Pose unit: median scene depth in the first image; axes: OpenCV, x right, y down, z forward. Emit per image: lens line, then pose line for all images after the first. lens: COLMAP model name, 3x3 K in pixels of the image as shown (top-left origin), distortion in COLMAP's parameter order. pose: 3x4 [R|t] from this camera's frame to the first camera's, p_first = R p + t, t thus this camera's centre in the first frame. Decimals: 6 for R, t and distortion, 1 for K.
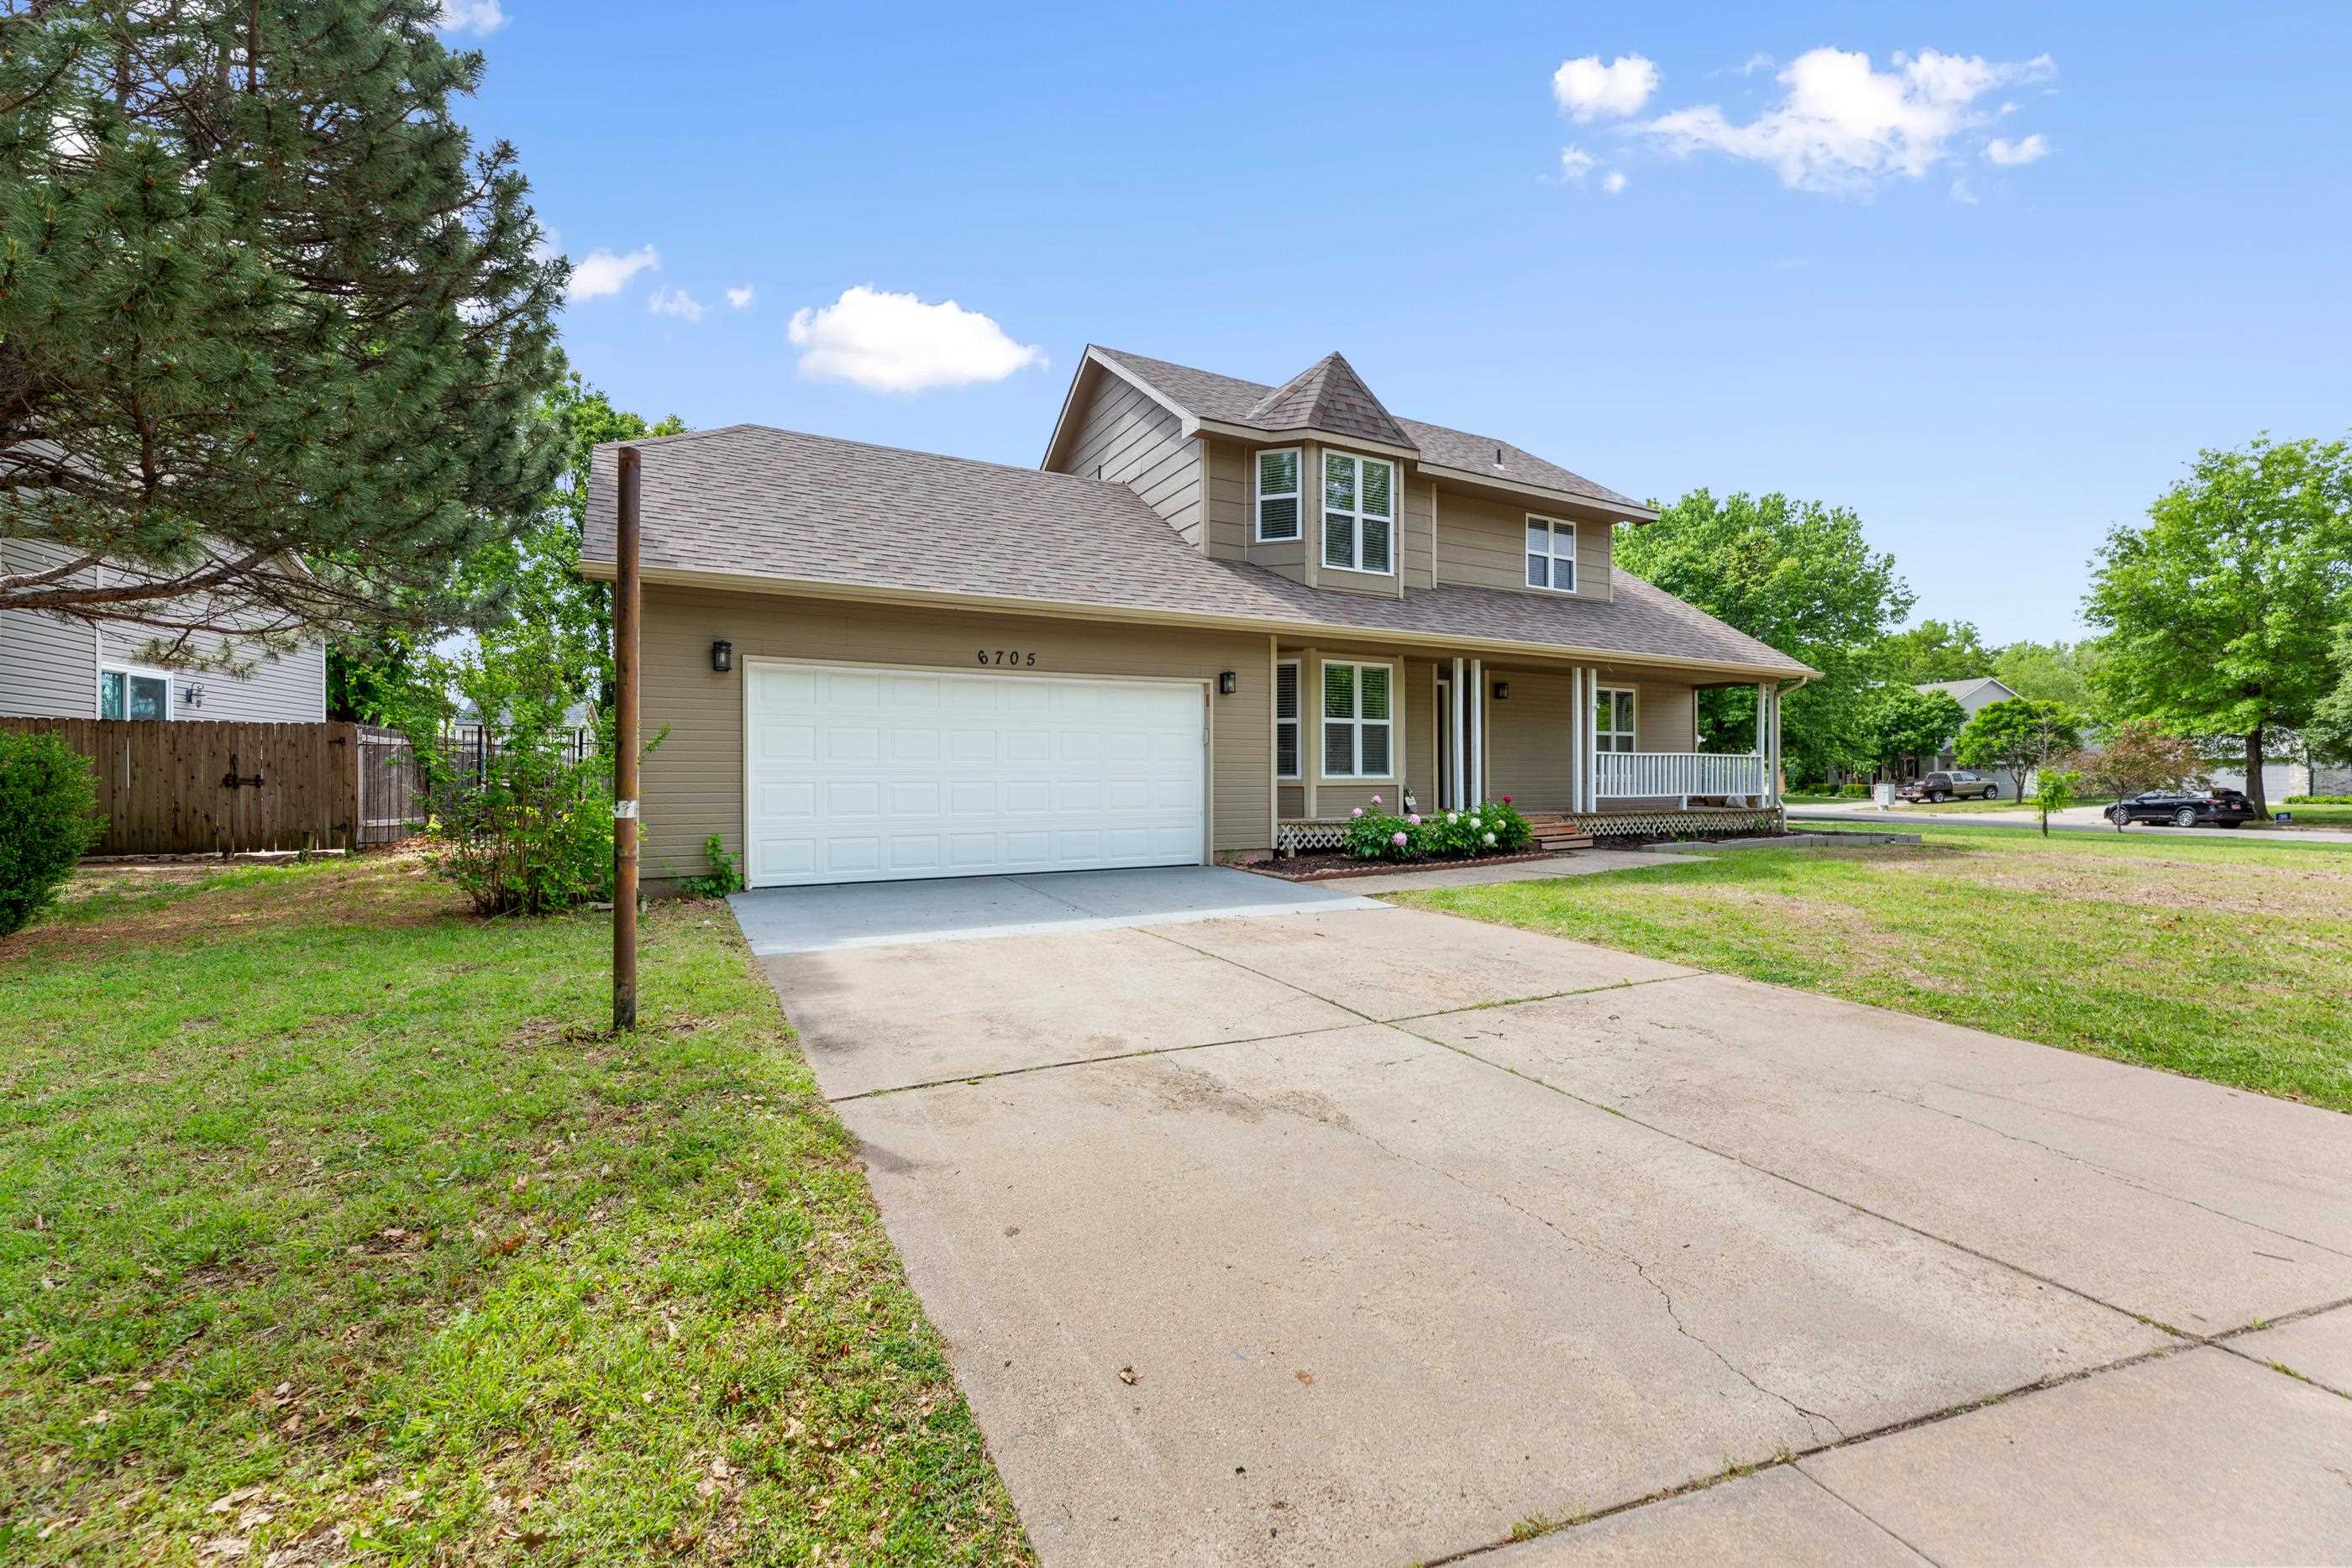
lens RADIAL K [[960.5, 0, 1183.3], [0, 960.5, 779.2], [0, 0, 1]] dist [-0.004502, 0.000435]
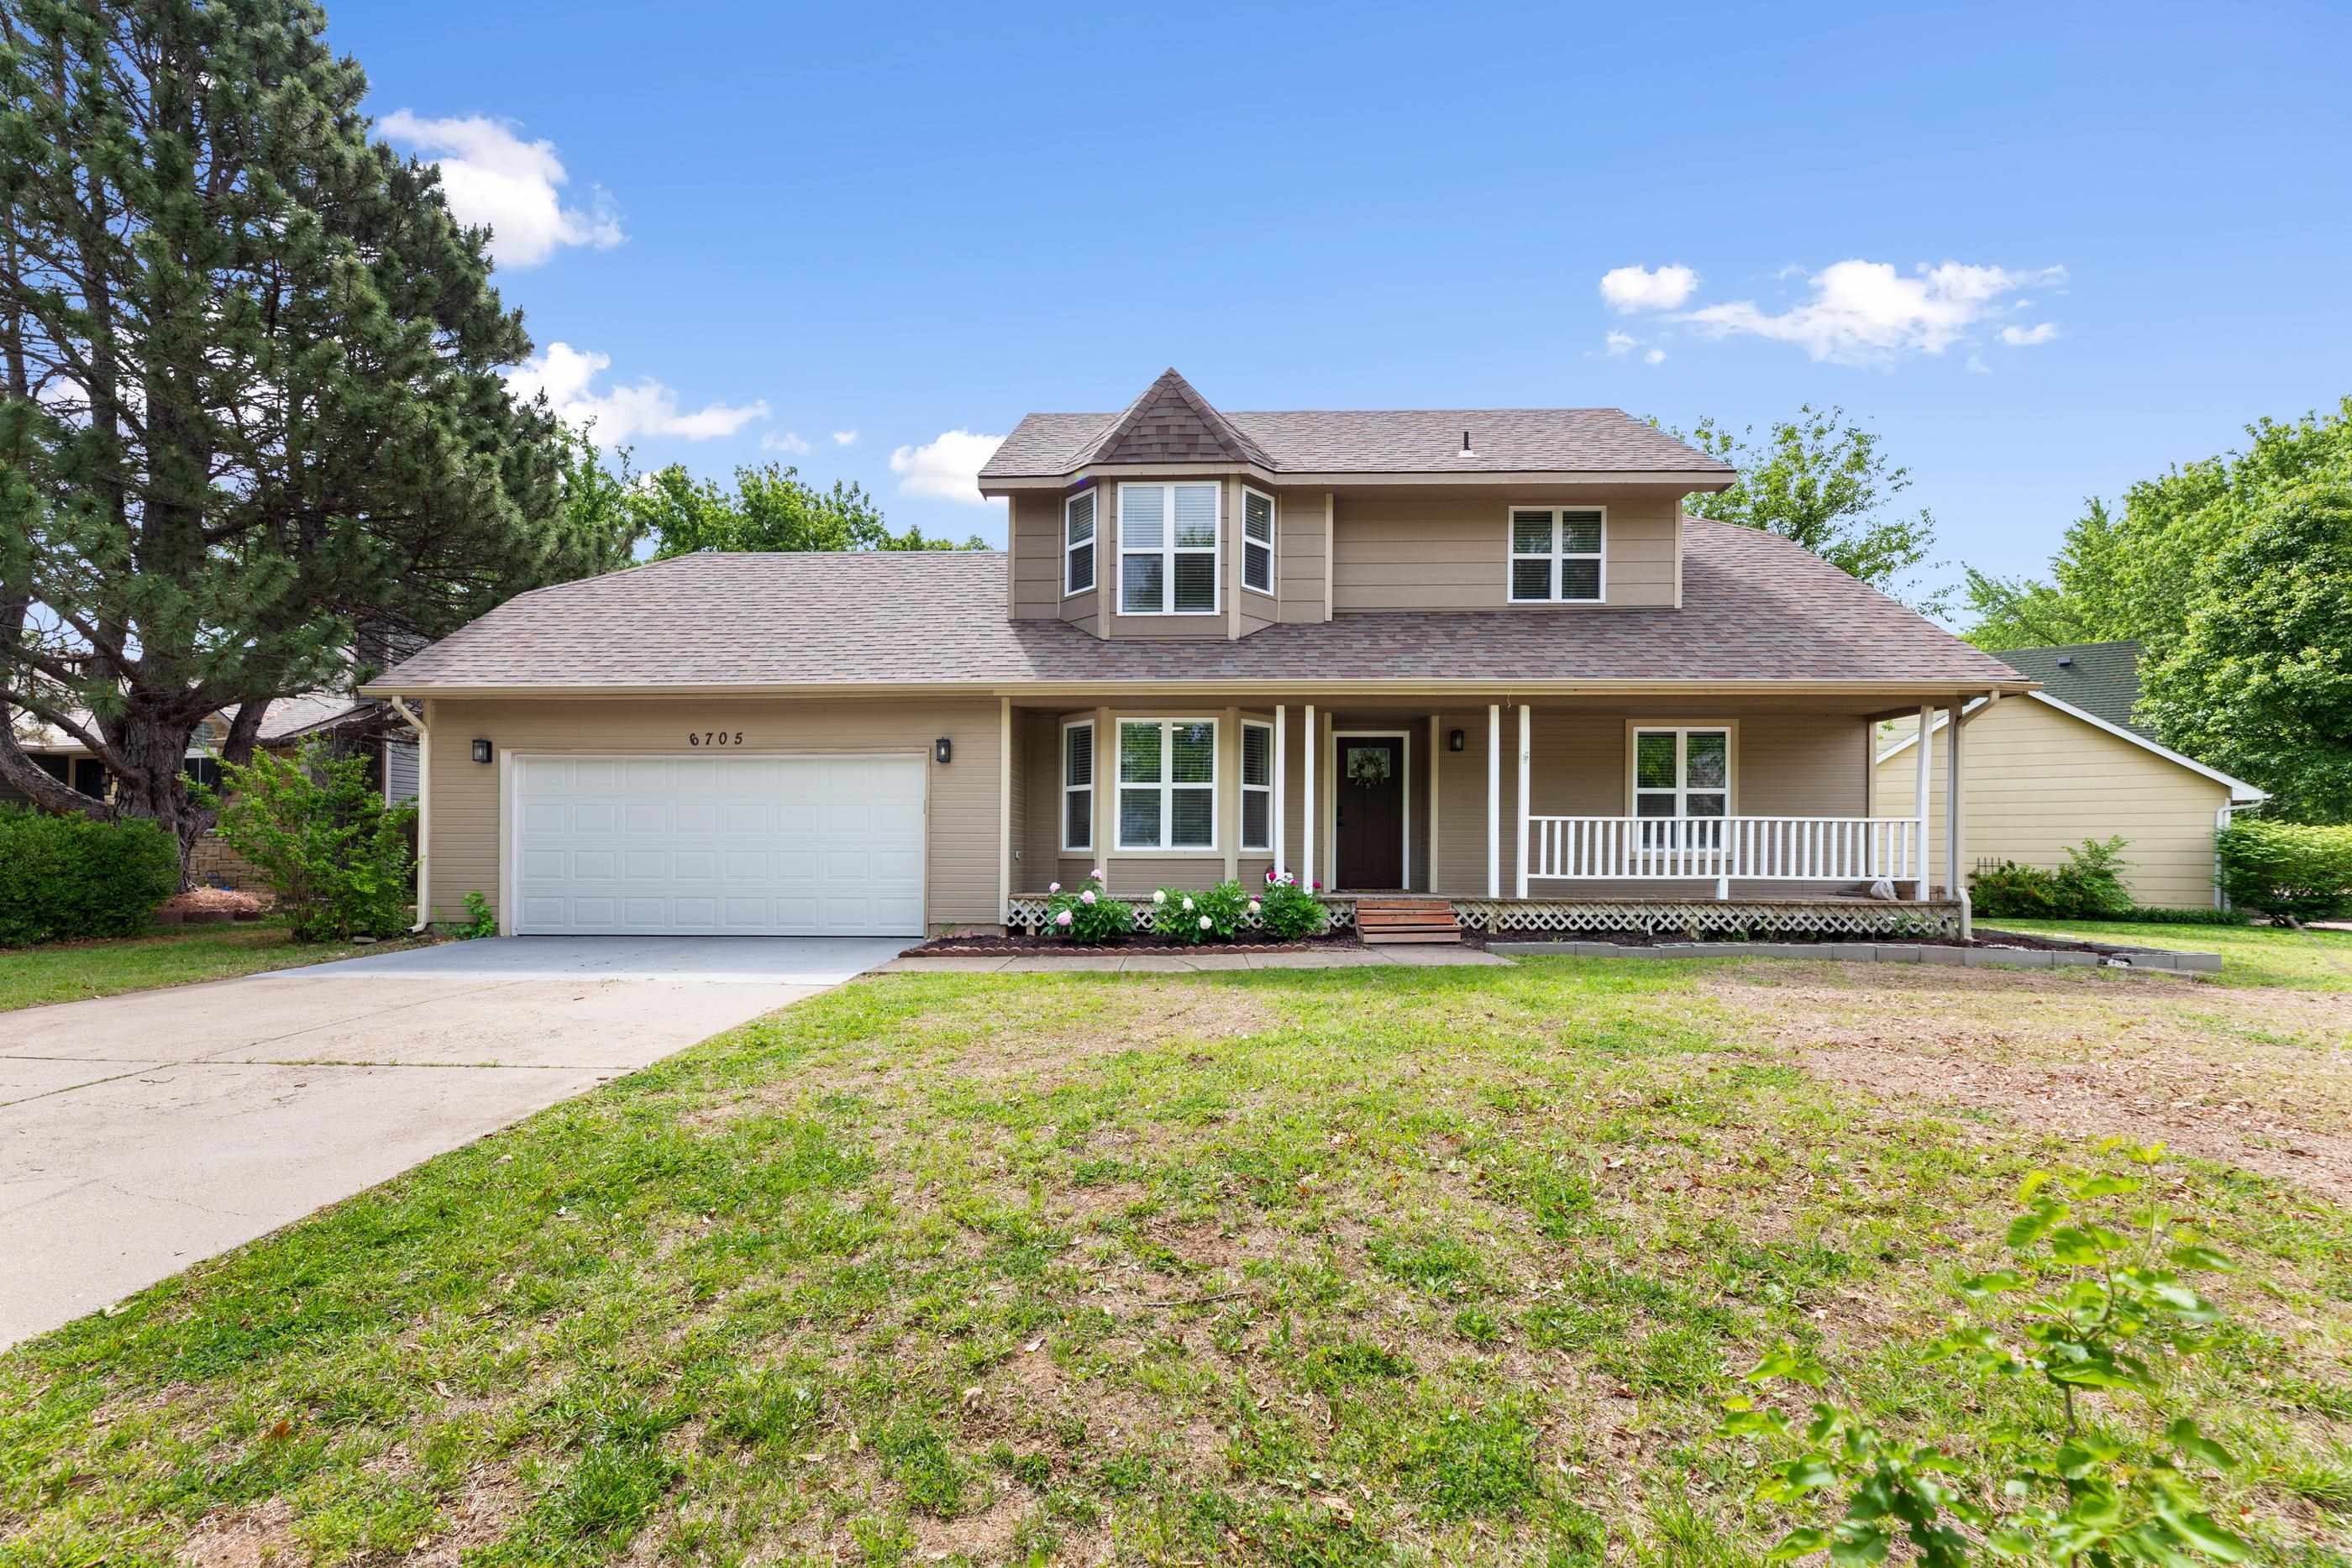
lens RADIAL K [[960.5, 0, 1089.8], [0, 960.5, 862.8], [0, 0, 1]] dist [-0.004502, 0.000435]
pose [[0.859209, 0.011117, -0.511504, 0.567957], [-0.005729, 0.999910, 0.012109, 0.000372], [0.511592, -0.007474, 0.859196, 0.204603]]
